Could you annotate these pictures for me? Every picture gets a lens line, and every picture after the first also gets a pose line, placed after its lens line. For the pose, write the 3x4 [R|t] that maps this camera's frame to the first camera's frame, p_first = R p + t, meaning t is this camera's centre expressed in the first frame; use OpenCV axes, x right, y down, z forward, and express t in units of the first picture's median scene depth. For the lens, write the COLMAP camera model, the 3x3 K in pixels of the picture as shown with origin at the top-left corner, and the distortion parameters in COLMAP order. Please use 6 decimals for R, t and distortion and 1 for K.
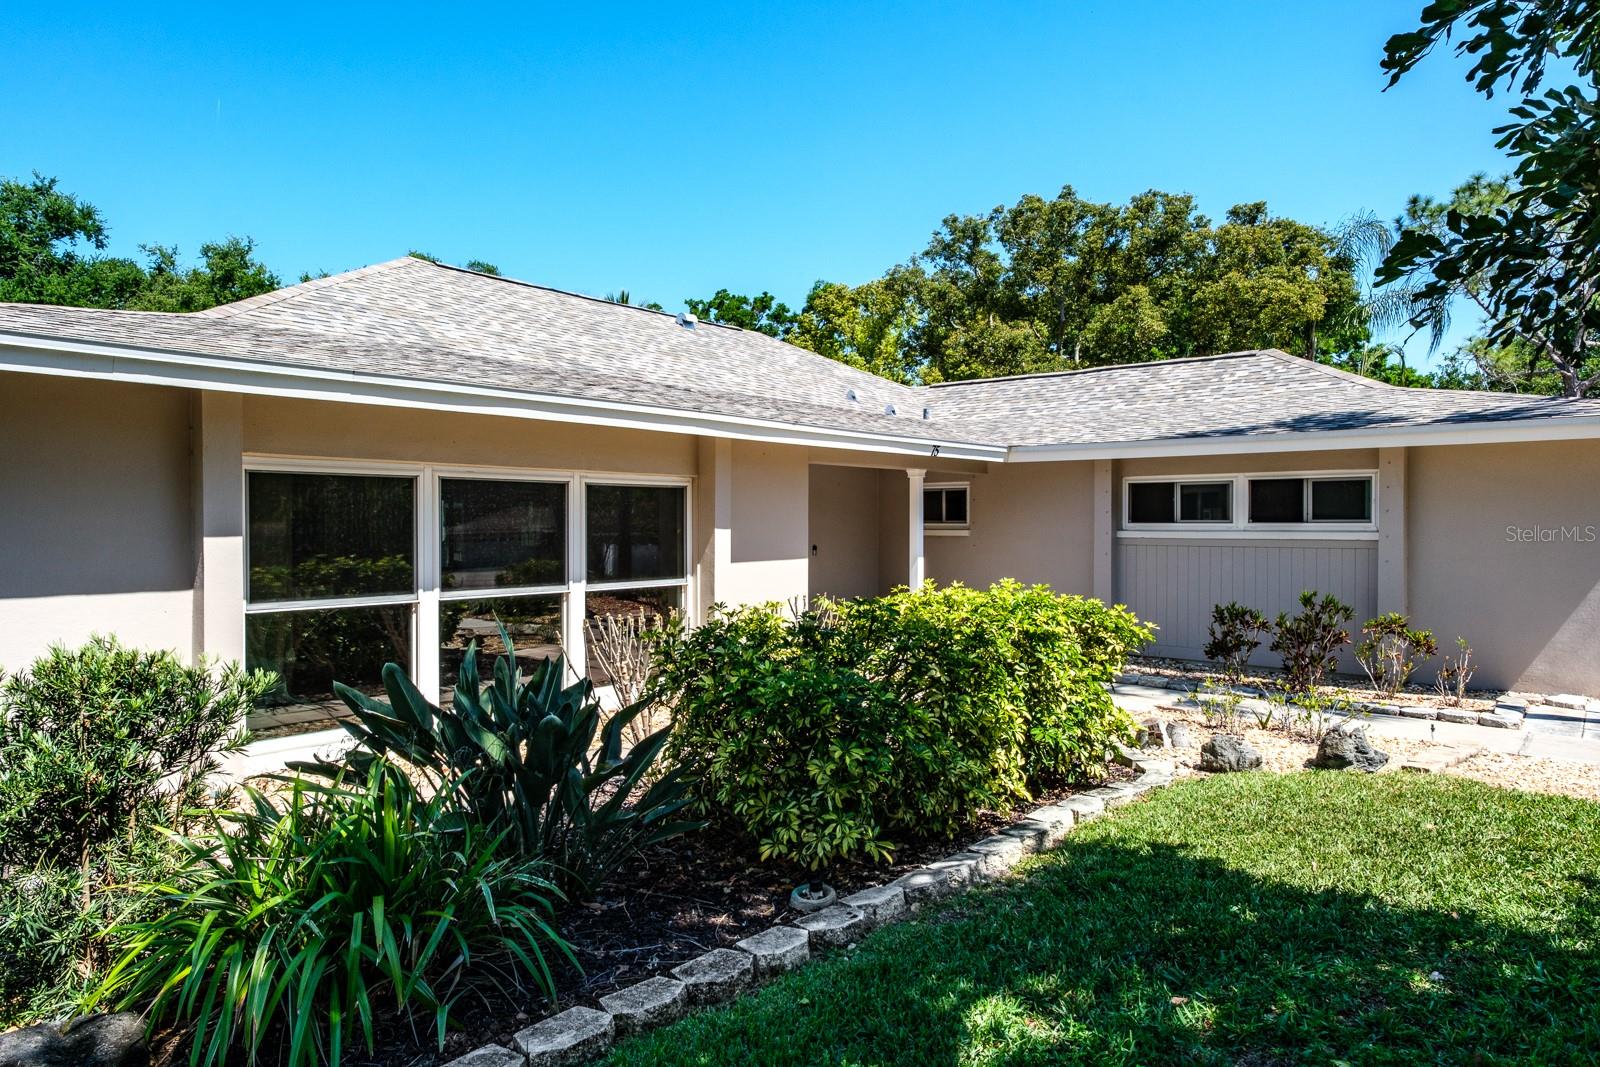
lens RADIAL K [[991.3, 0, 789.9], [0, 991.3, 528.4], [0, 0, 1]] dist [-0.002134, 0.000022]
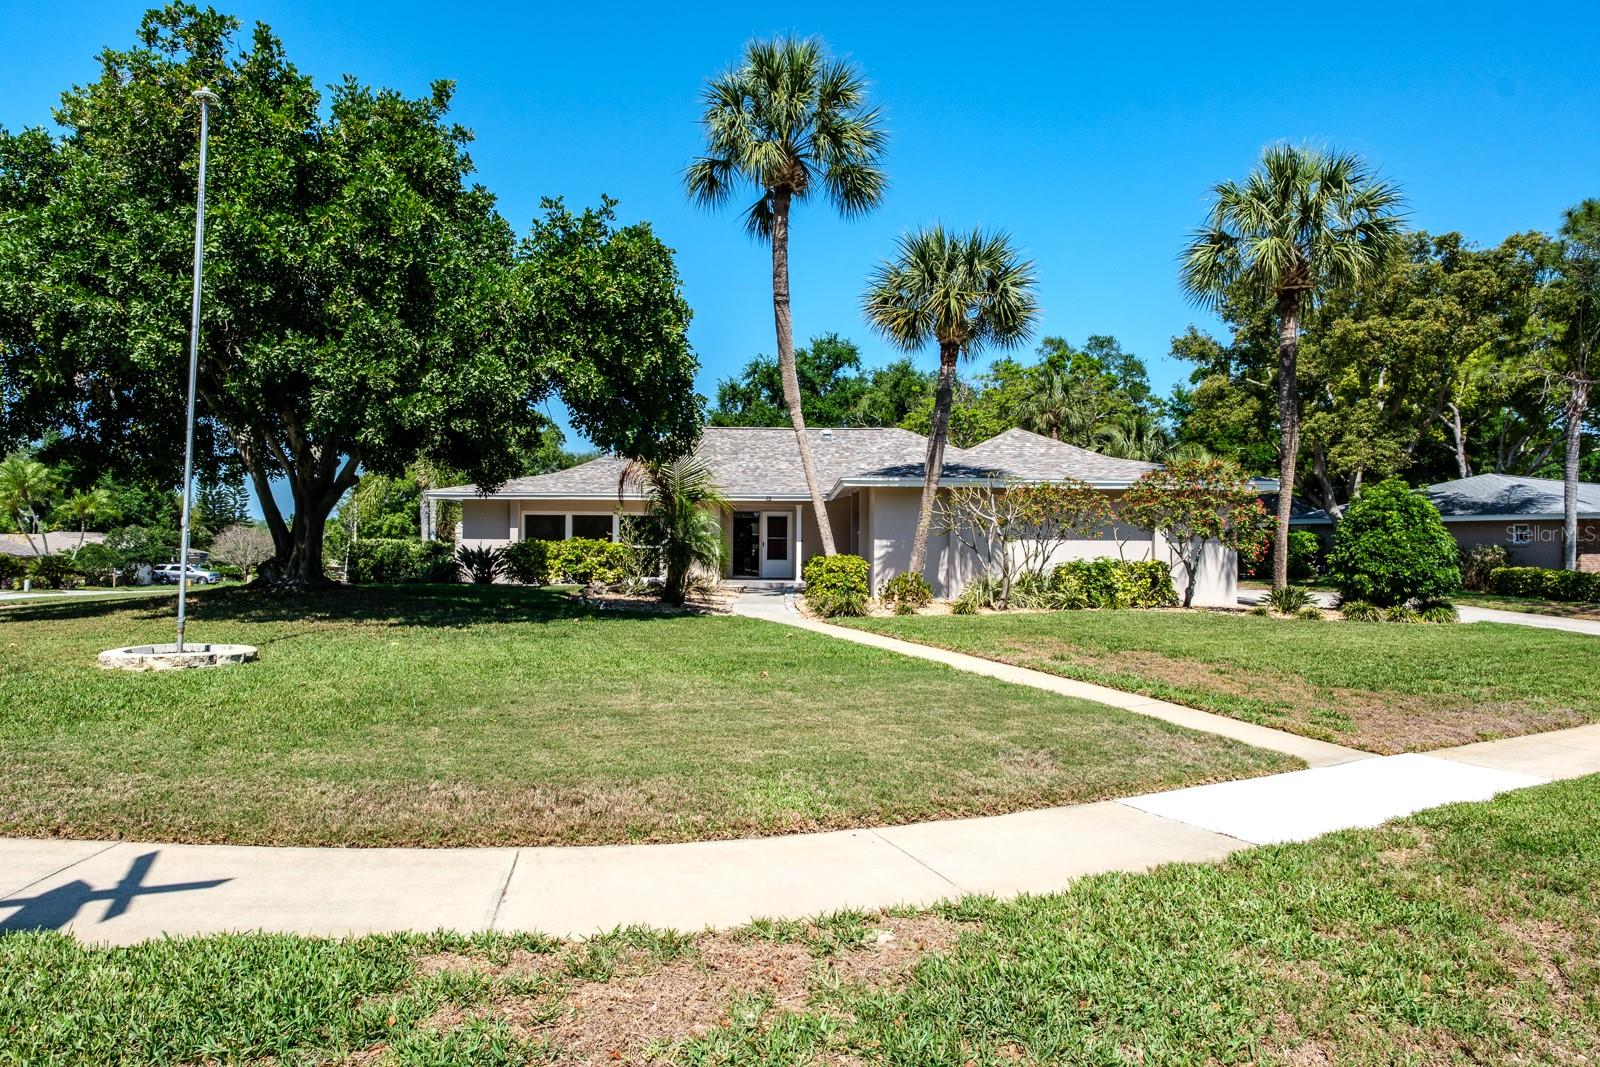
lens RADIAL K [[1002.0, 0, 792.3], [0, 1002.0, 491.0], [0, 0, 1]] dist [-0.001786, 0.001018]
pose [[0.653328, -0.039278, -0.756055, 2.012156], [-0.011500, 0.998023, -0.061786, 0.055362], [0.756987, 0.049061, 0.651585, -0.571916]]
